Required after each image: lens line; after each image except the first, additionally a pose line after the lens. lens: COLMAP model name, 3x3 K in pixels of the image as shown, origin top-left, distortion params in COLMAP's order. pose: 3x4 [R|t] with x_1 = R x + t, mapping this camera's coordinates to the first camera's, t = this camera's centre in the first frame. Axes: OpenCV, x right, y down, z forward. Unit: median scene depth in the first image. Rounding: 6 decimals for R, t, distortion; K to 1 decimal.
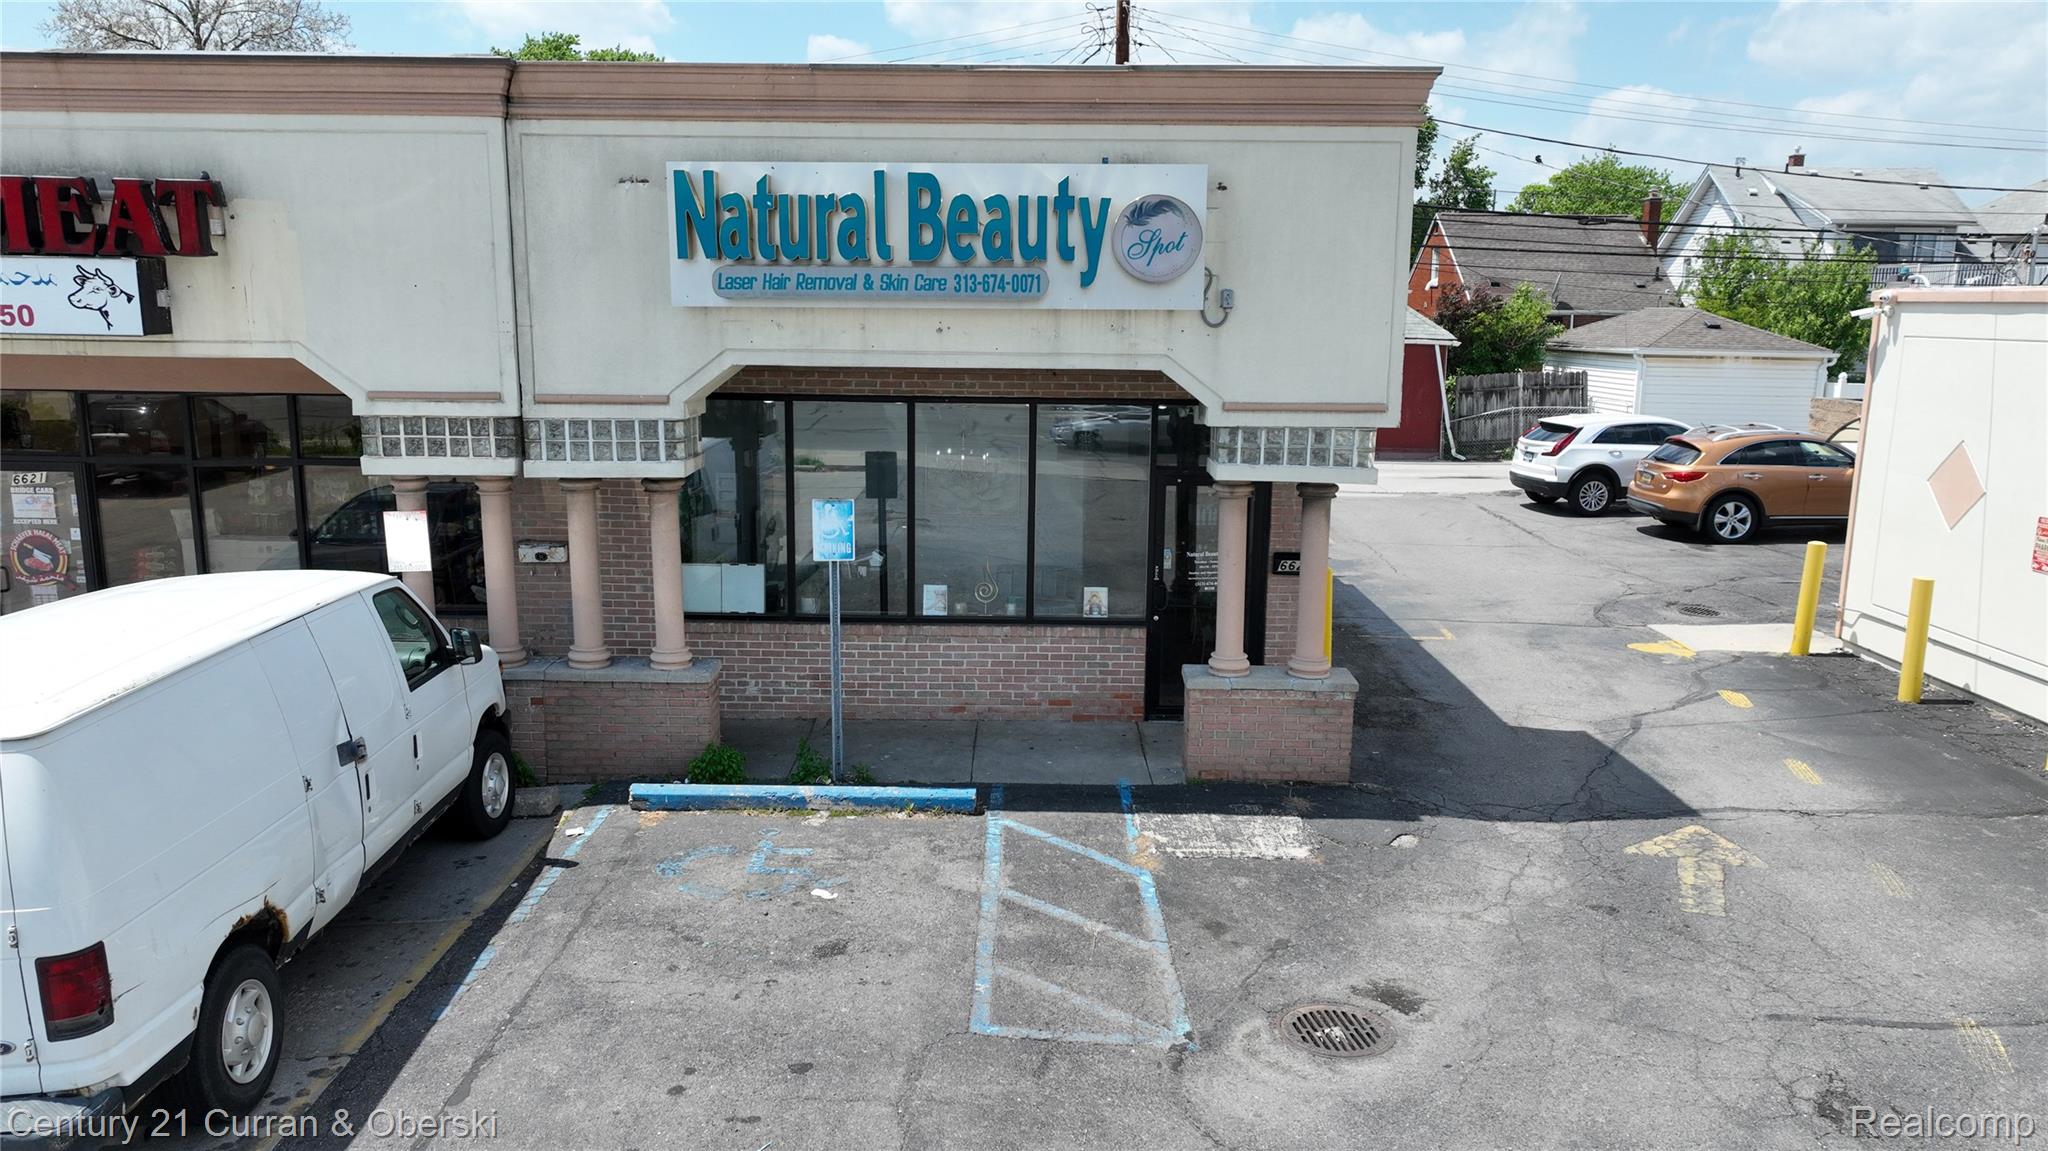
lens RADIAL K [[1446.0, 0, 1025.0], [0, 1446.0, 566.9], [0, 0, 1]] dist [-0.003180, 0.021506]
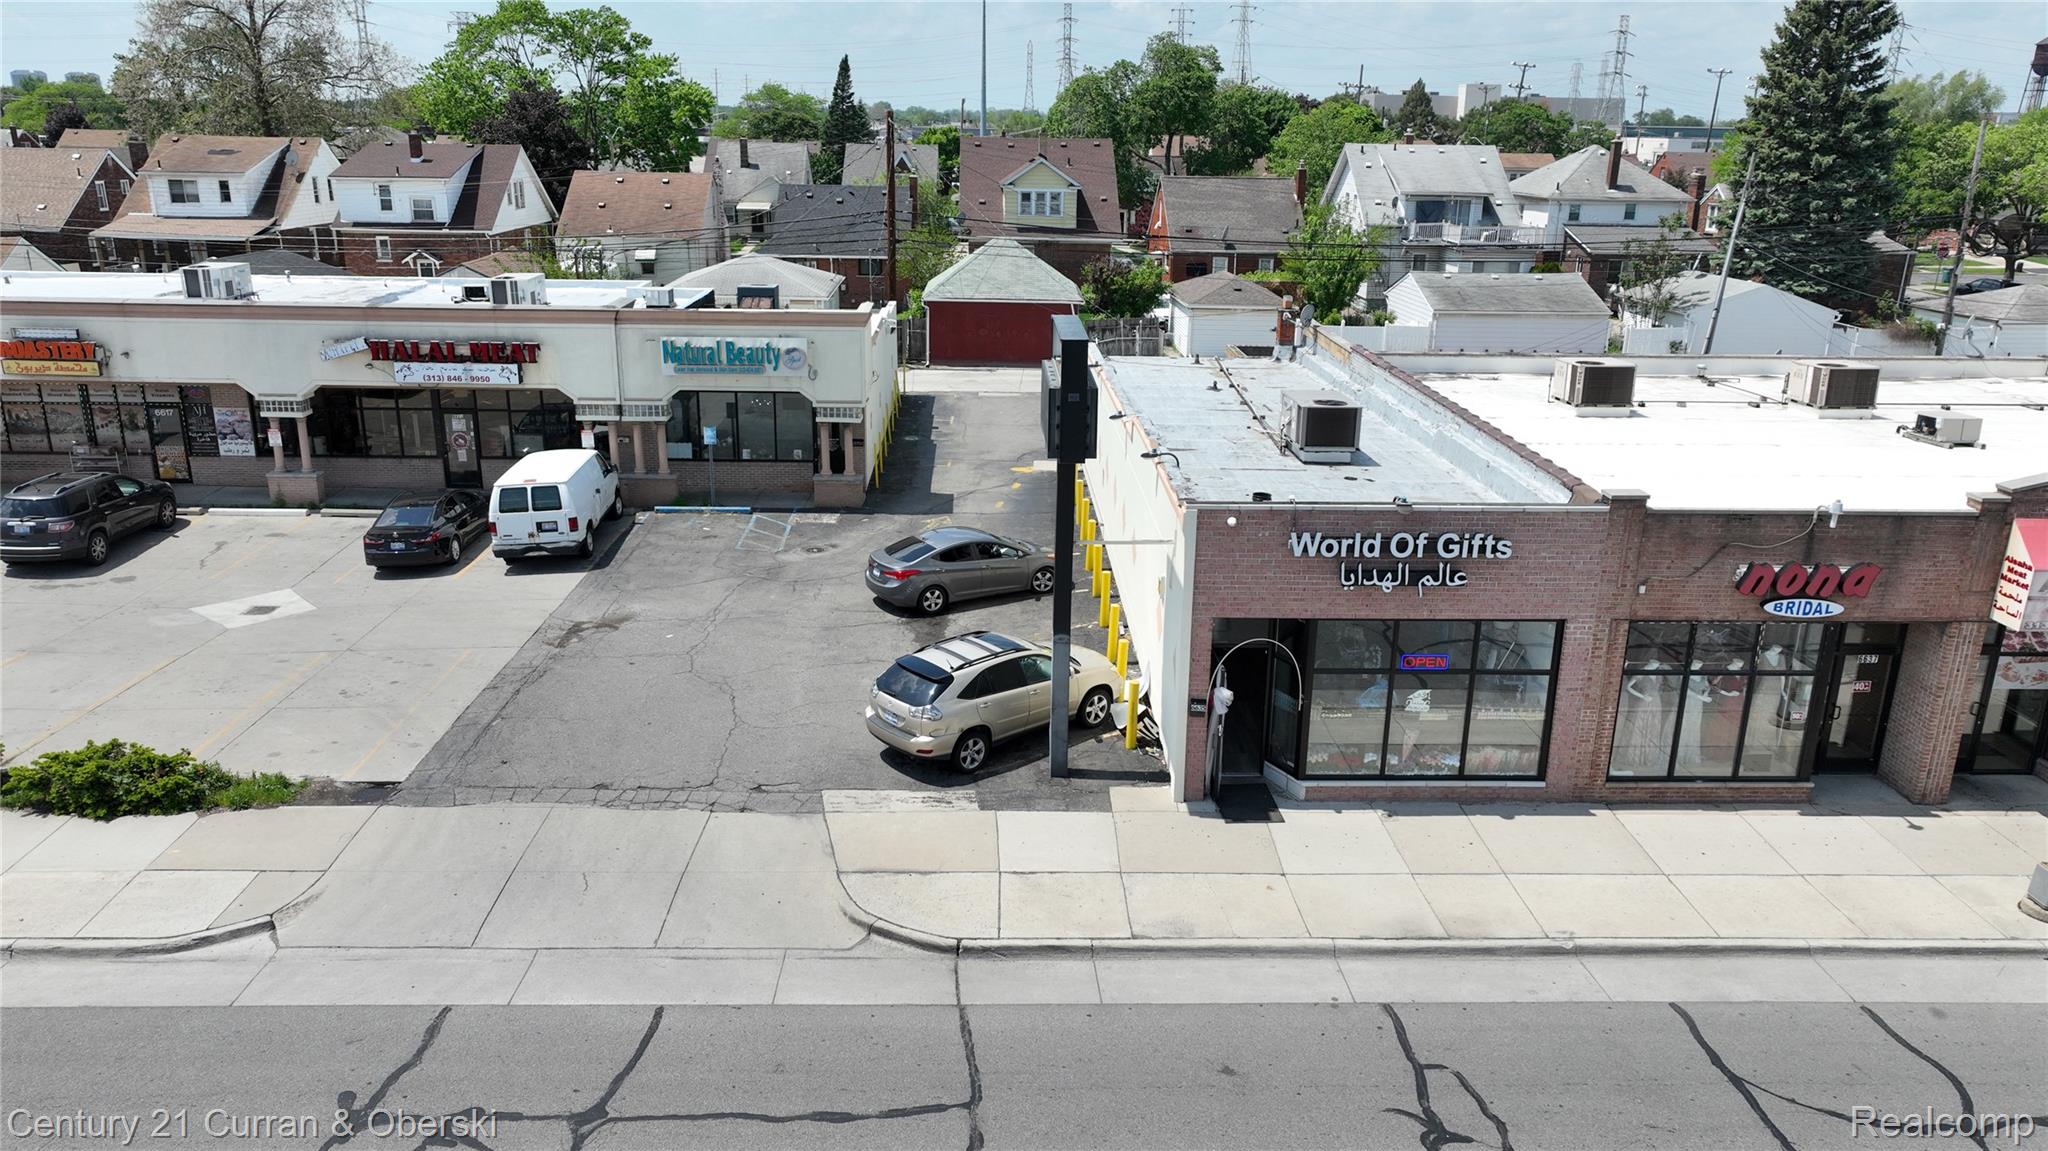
lens RADIAL K [[1445.2, 0, 1026.1], [0, 1445.2, 571.2], [0, 0, 1]] dist [0.001675, 0.012041]
pose [[0.999513, -0.004919, 0.030809, 0.542817], [0.001208, 0.992856, 0.119313, -0.119450], [-0.031176, -0.119217, 0.992379, -2.634276]]
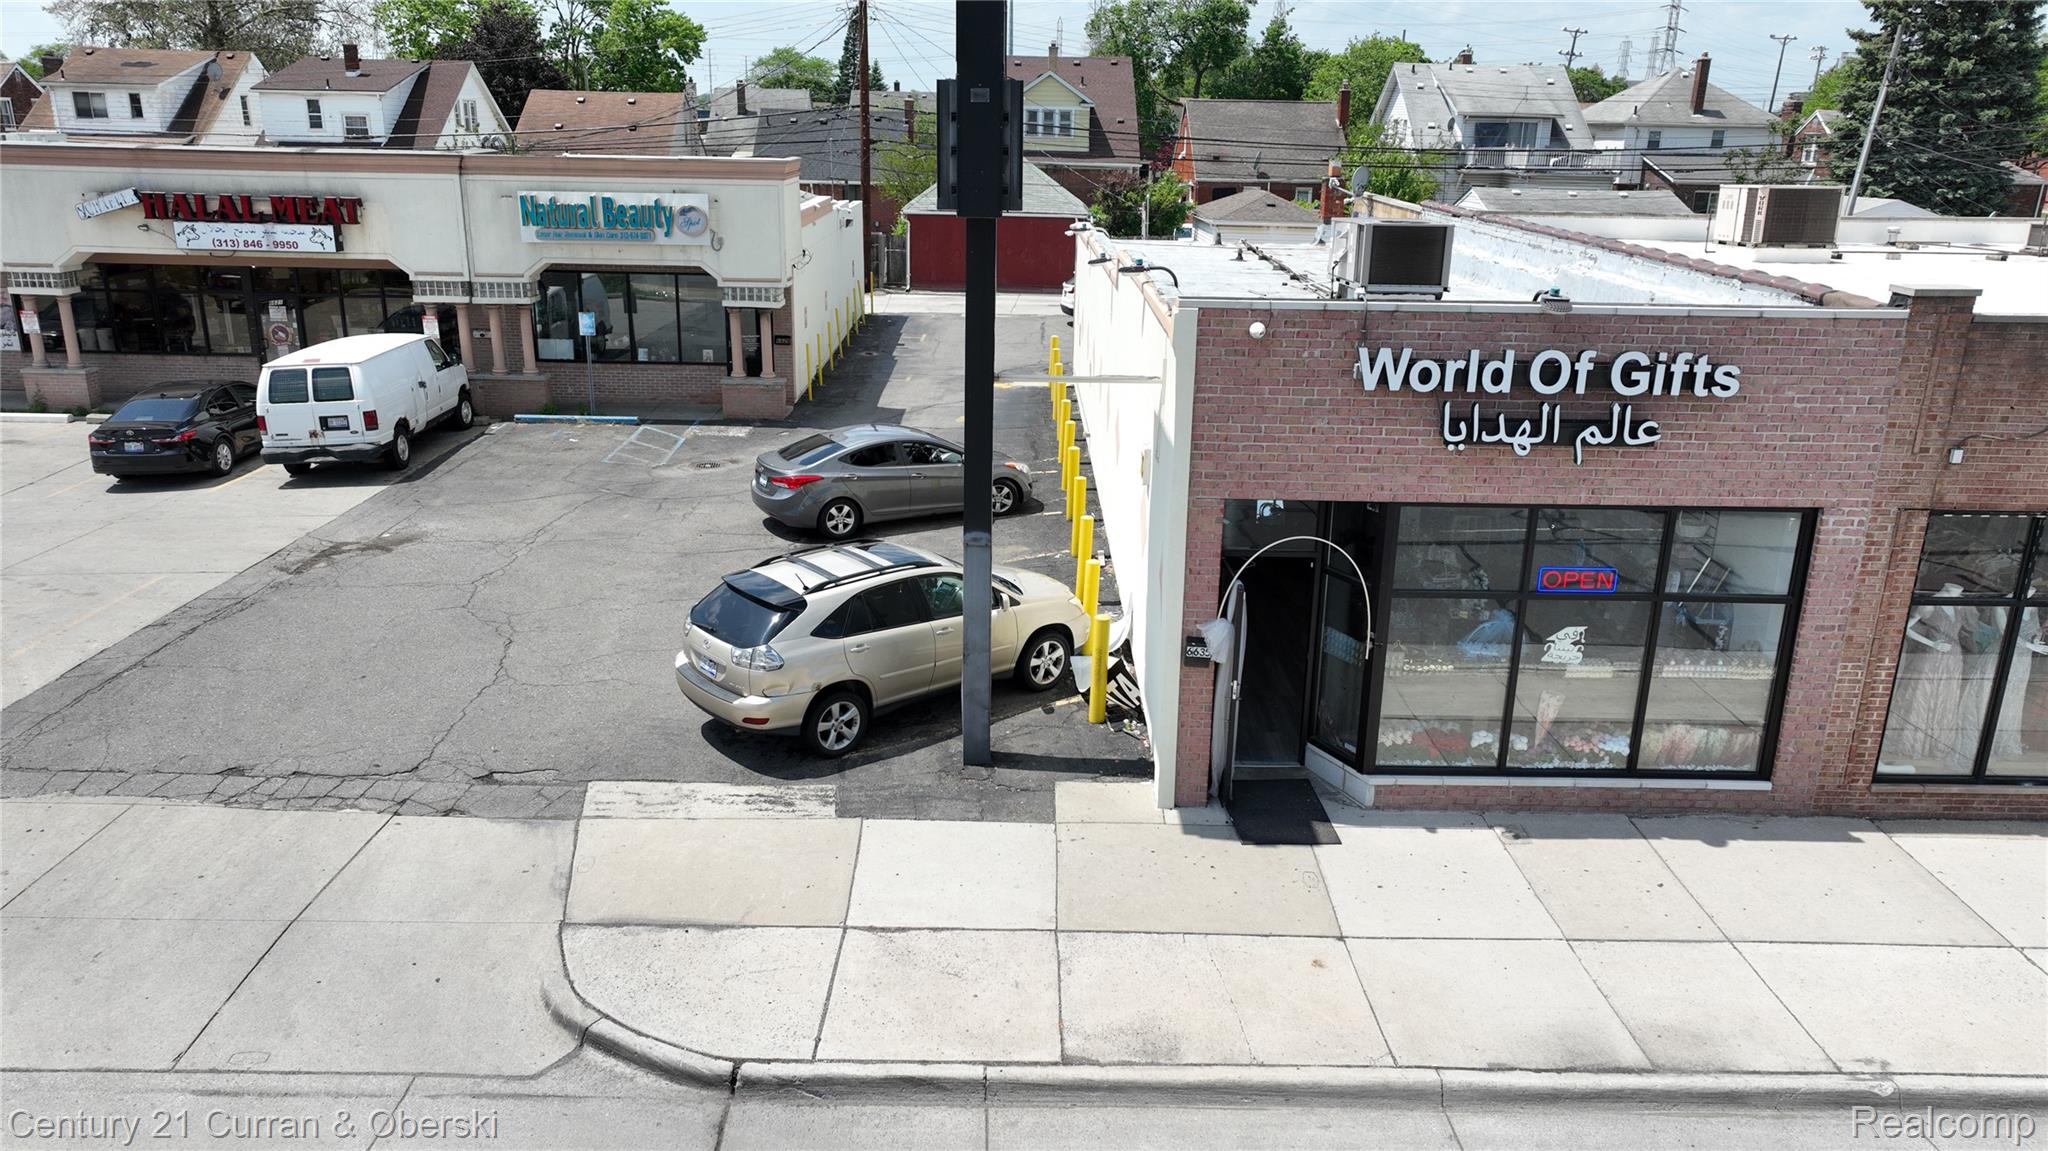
lens RADIAL K [[1445.2, 0, 1026.1], [0, 1445.2, 571.2], [0, 0, 1]] dist [0.001675, 0.012041]
pose [[0.999941, 0.003995, 0.010075, 0.691738], [-0.005197, 0.992482, 0.122280, 0.103107], [-0.009510, -0.122325, 0.992445, -1.831918]]
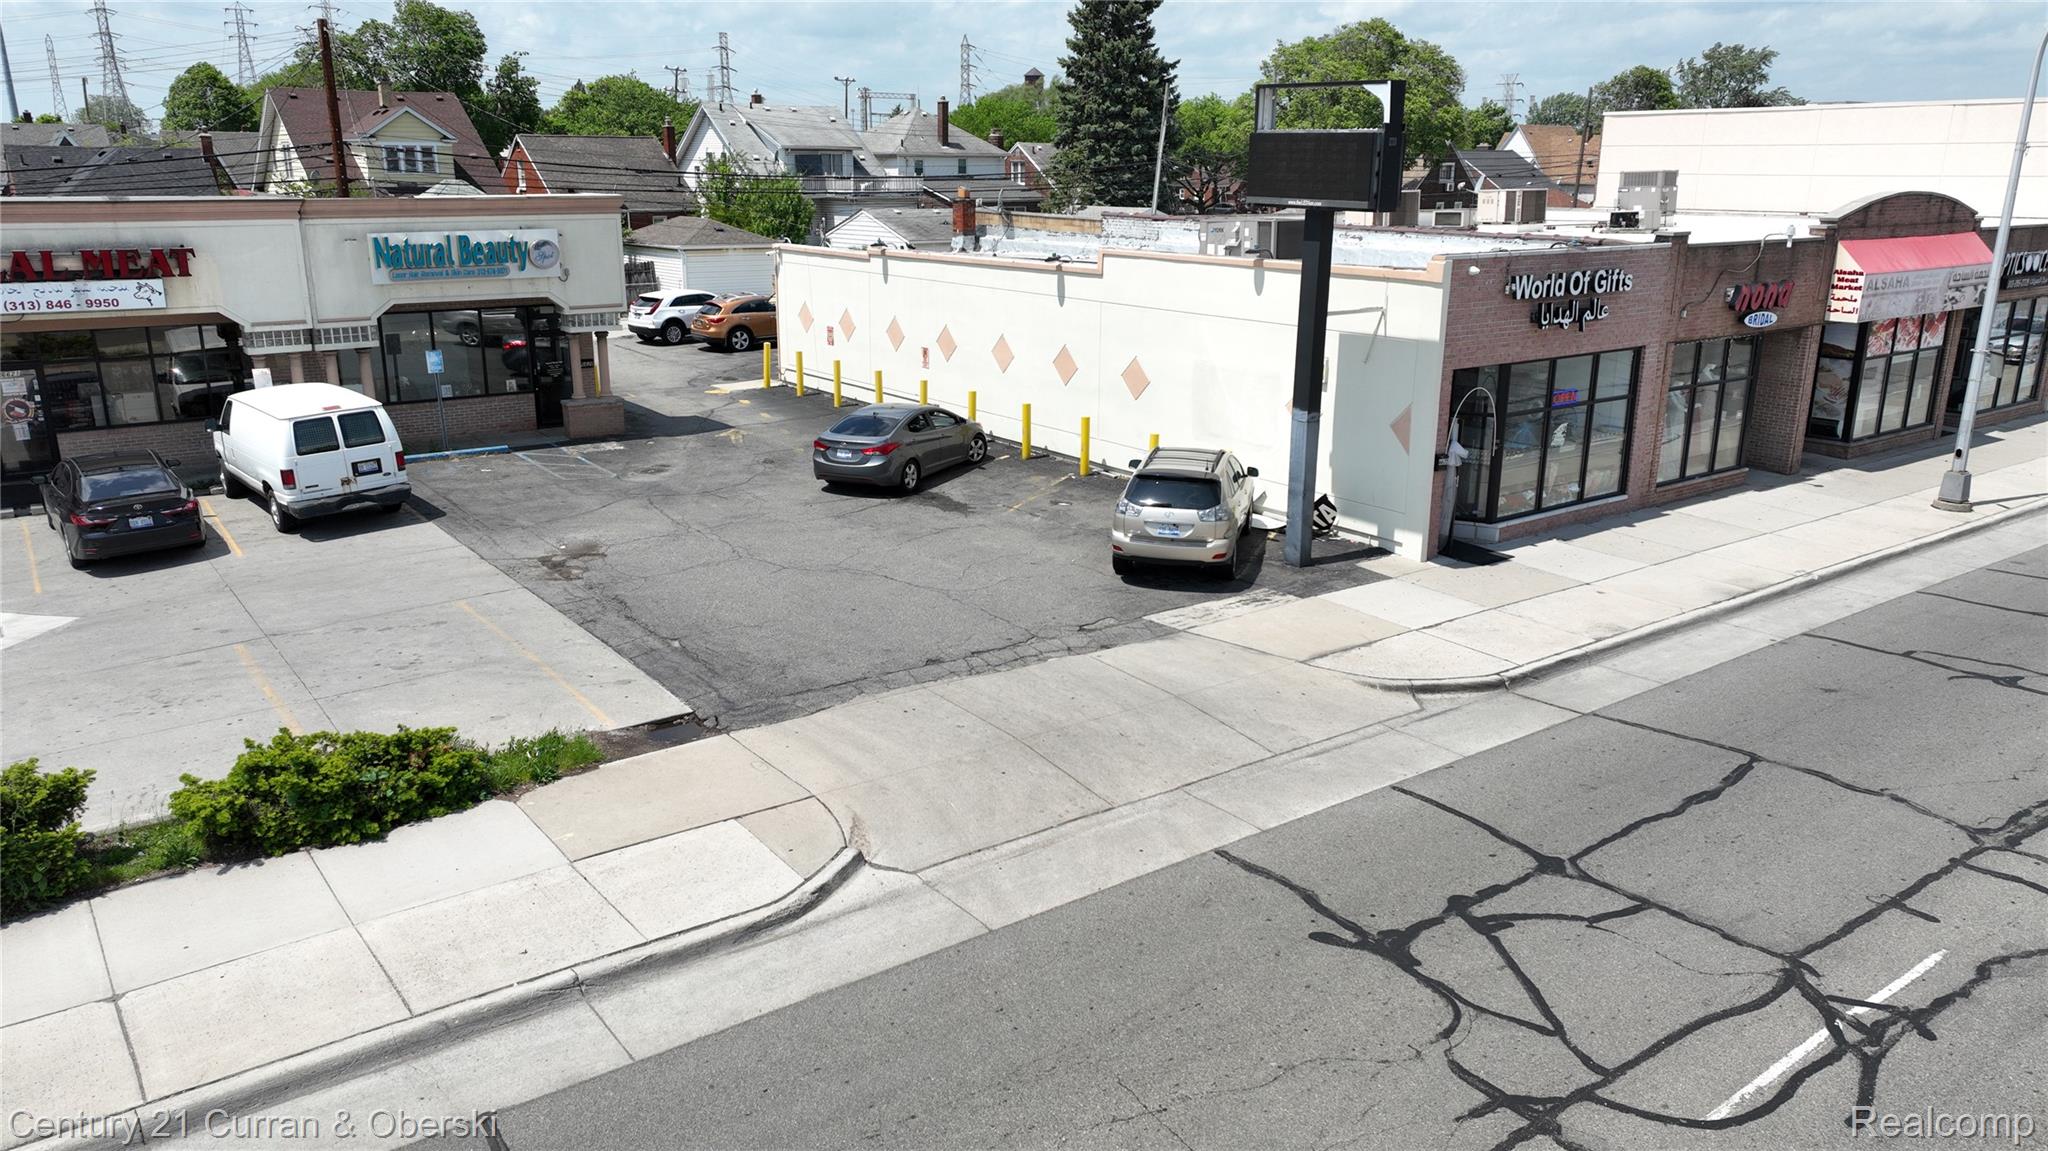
lens RADIAL K [[1442.3, 0, 1027.5], [0, 1442.3, 573.4], [0, 0, 1]] dist [0.001809, 0.011210]
pose [[0.802194, -0.170798, 0.572113, -0.897863], [0.111499, 0.984208, 0.137485, 0.123864], [-0.586560, -0.046499, 0.808570, -1.980528]]
